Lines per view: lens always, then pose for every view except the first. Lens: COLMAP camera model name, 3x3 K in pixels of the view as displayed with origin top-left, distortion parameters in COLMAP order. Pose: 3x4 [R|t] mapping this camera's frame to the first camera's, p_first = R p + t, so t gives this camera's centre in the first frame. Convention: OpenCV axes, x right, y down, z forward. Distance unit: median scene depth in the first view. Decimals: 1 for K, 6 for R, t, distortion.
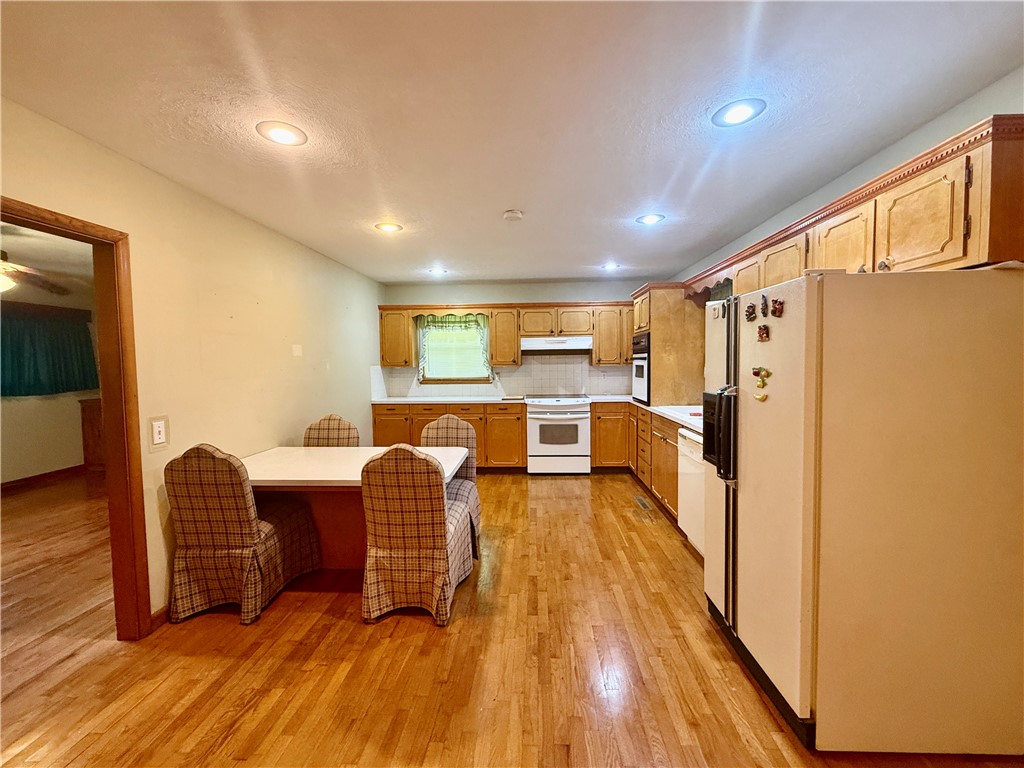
lens RADIAL K [[424.8, 0, 513.3], [0, 424.8, 383.5], [0, 0, 1]] dist [-0.001401, 0.000292]
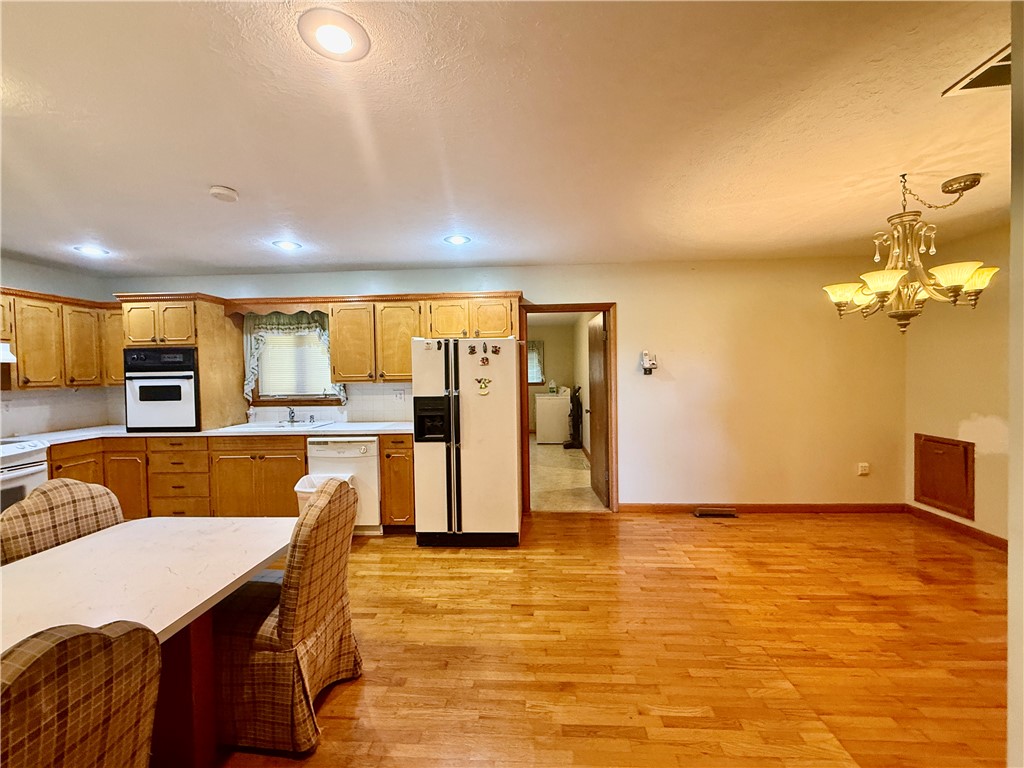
lens RADIAL K [[424.8, 0, 513.3], [0, 424.8, 383.5], [0, 0, 1]] dist [-0.001401, 0.000292]
pose [[0.001639, -0.013031, 0.999914, -0.622294], [0.068725, 0.997552, 0.012887, -0.013393], [-0.997634, 0.068698, 0.002530, 0.381693]]
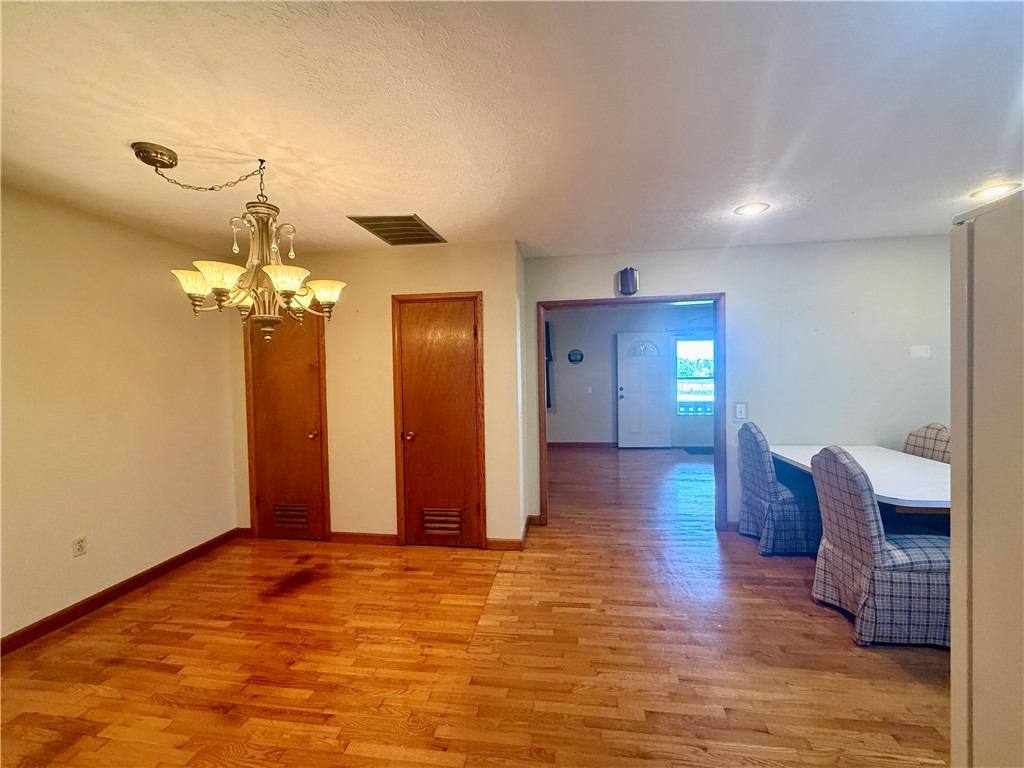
lens RADIAL K [[424.8, 0, 513.3], [0, 424.8, 383.5], [0, 0, 1]] dist [-0.001401, 0.000292]
pose [[-0.088931, 0.039895, -0.995238, 0.495403], [-0.030900, 0.998606, 0.042792, -0.018823], [0.995558, 0.034559, -0.087574, 0.174734]]
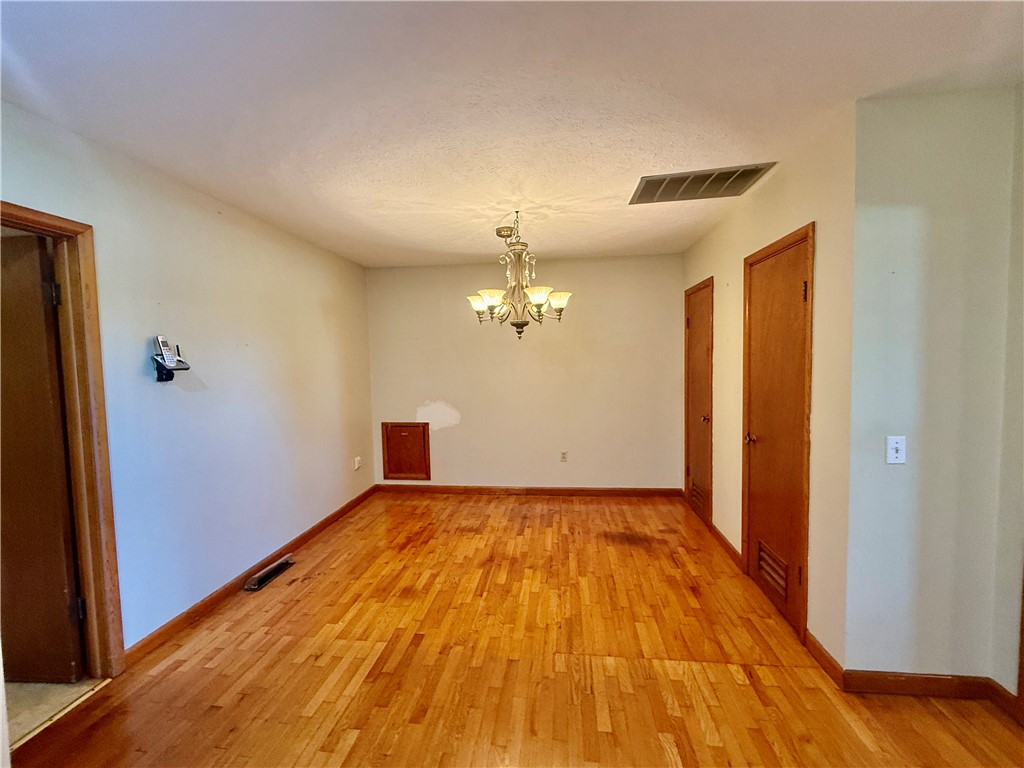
lens RADIAL K [[424.8, 0, 513.3], [0, 424.8, 383.5], [0, 0, 1]] dist [-0.001401, 0.000292]
pose [[-0.997434, 0.027277, 0.066194, -0.047405], [0.034275, 0.993667, 0.107010, -0.041109], [-0.062856, 0.109005, -0.992052, 0.590388]]
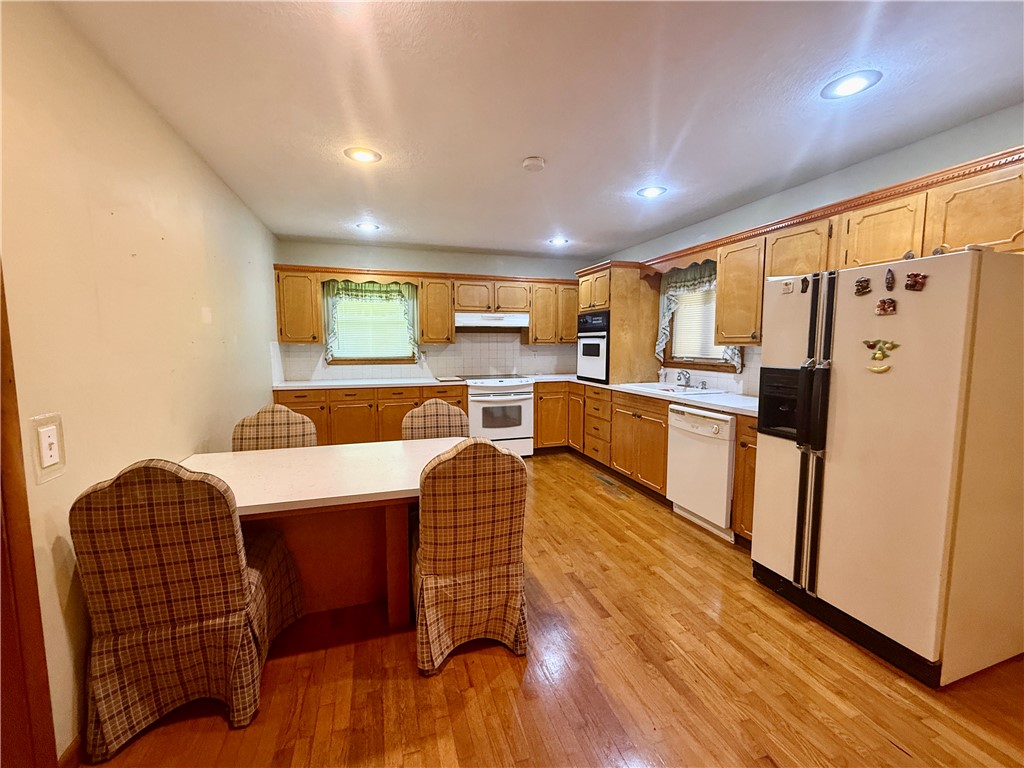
lens RADIAL K [[424.8, 0, 513.3], [0, 424.8, 383.5], [0, 0, 1]] dist [-0.001401, 0.000292]
pose [[0.933727, -0.021672, 0.357330, -0.278387], [0.006943, 0.999074, 0.042449, 0.007752], [-0.357919, -0.037155, 0.933013, 0.156352]]
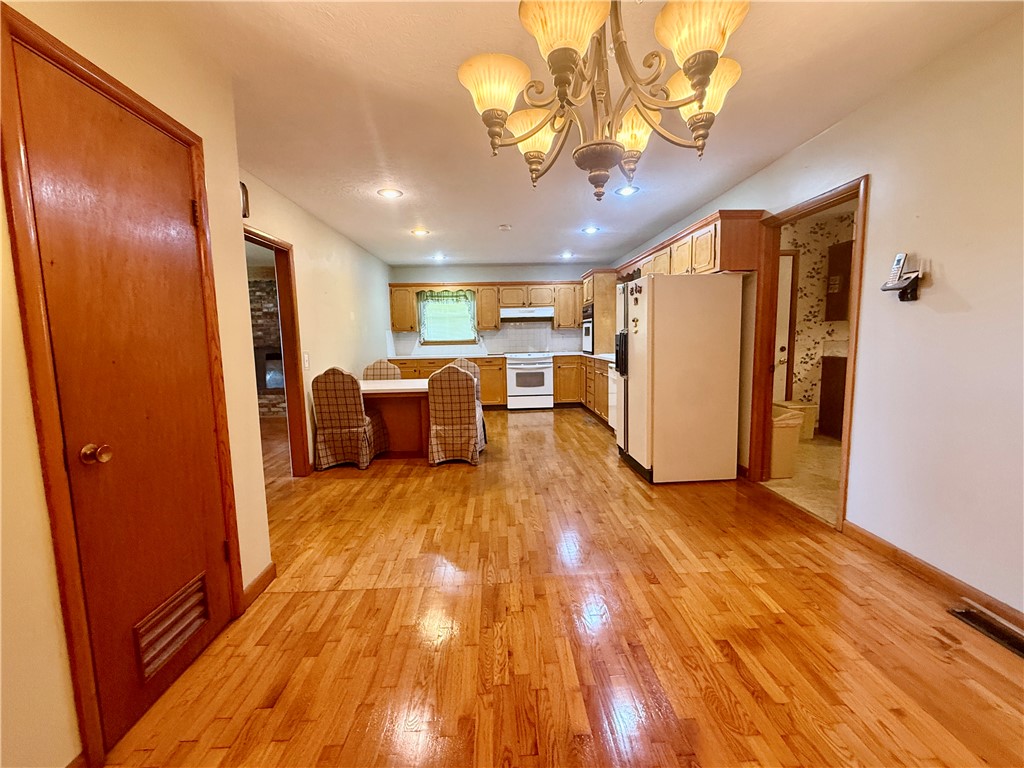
lens RADIAL K [[424.8, 0, 513.3], [0, 424.8, 383.5], [0, 0, 1]] dist [-0.001401, 0.000292]
pose [[0.995543, -0.018853, 0.092409, -0.099250], [0.013533, 0.998233, 0.057862, 0.071256], [-0.093337, -0.056354, 0.994038, -0.475339]]
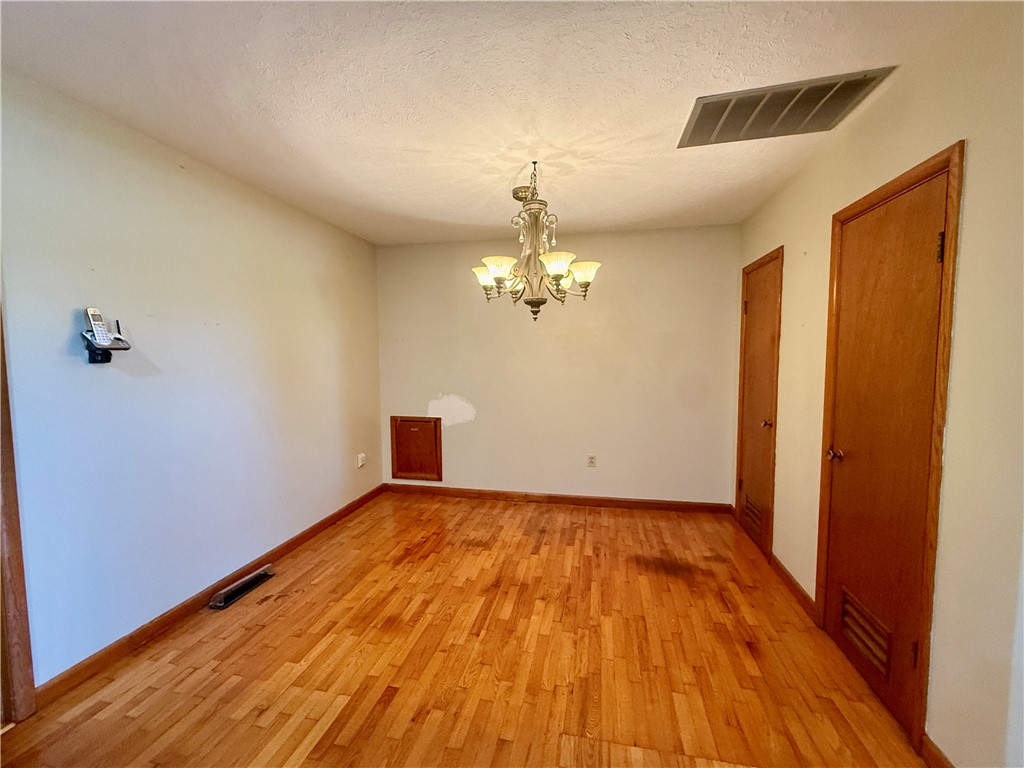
lens RADIAL K [[424.8, 0, 513.3], [0, 424.8, 383.5], [0, 0, 1]] dist [-0.001401, 0.000292]
pose [[-0.988395, 0.004888, 0.151829, -0.073303], [0.023123, 0.992676, 0.118570, -0.021446], [-0.150138, 0.120704, -0.981269, 0.448953]]
